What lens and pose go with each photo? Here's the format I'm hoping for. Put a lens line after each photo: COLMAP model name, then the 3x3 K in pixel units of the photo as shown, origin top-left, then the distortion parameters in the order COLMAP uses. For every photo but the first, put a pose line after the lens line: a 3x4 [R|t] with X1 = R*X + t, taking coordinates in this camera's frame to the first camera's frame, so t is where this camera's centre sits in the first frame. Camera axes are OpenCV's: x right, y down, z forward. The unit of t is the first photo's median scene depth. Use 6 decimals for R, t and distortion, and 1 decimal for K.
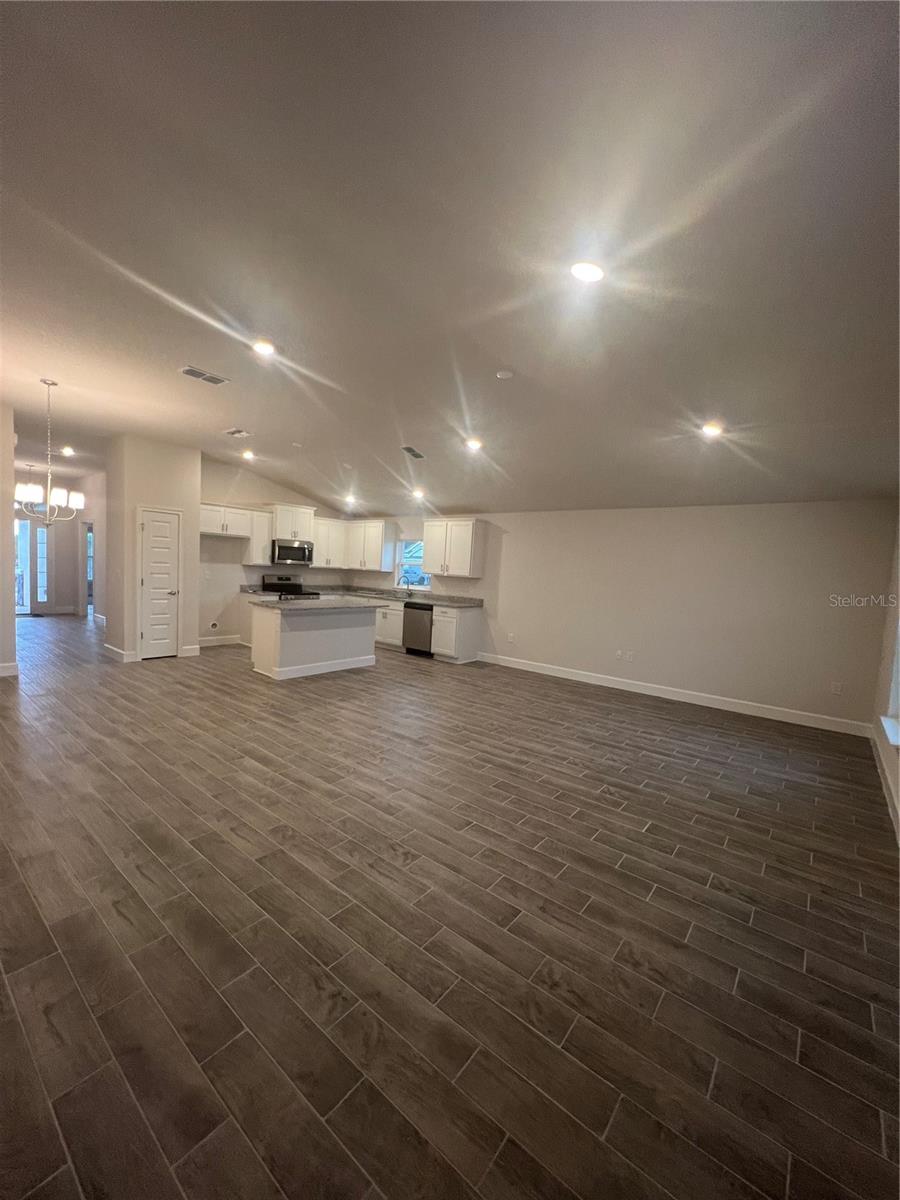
lens RADIAL K [[477.6, 0, 454.6], [0, 477.6, 601.1], [0, 0, 1]] dist [0.001265, -0.000102]
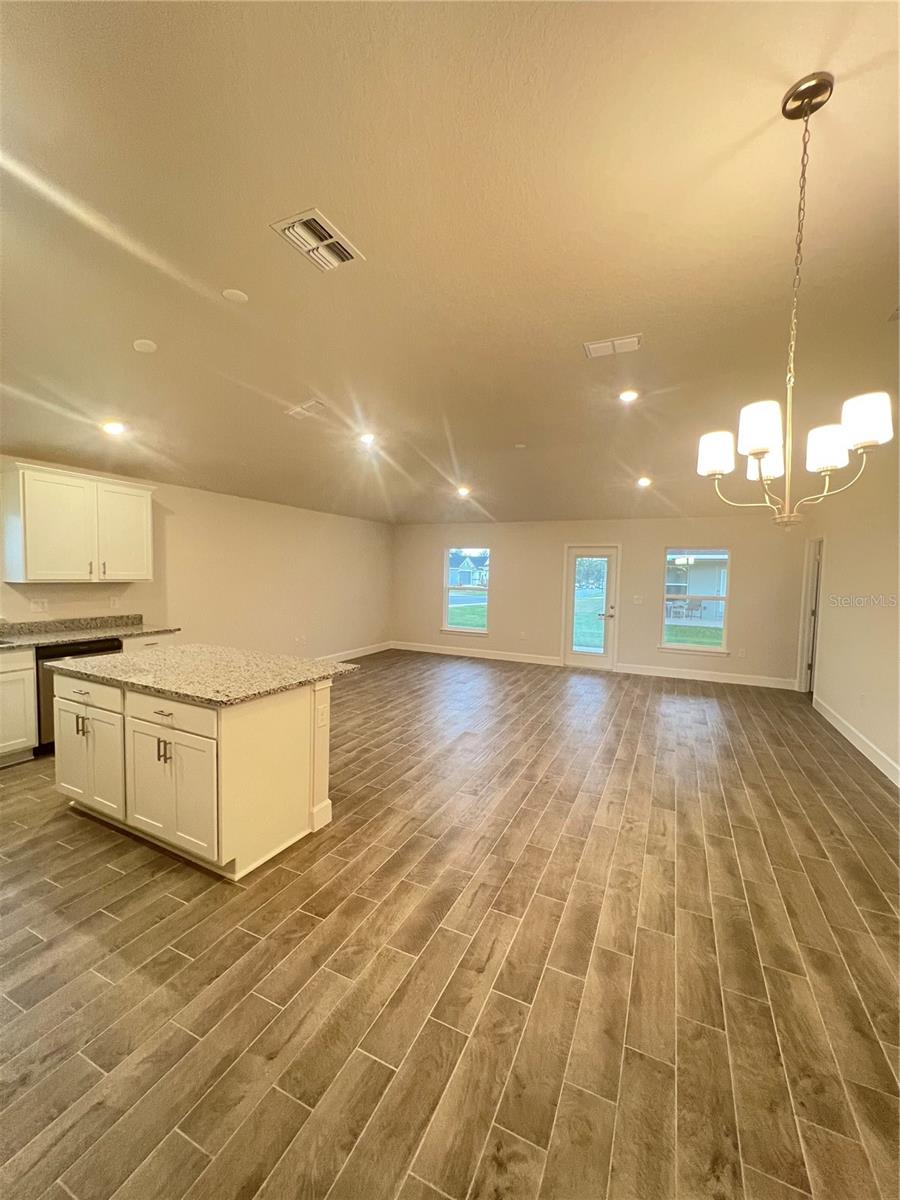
lens RADIAL K [[477.6, 0, 449.4], [0, 477.6, 597.8], [0, 0, 1]] dist [0.001265, -0.000102]
pose [[-0.218244, -0.112858, 0.969346, -0.980034], [0.035953, 0.991686, 0.123553, -0.136301], [-0.975232, 0.061816, -0.212372, 1.126510]]
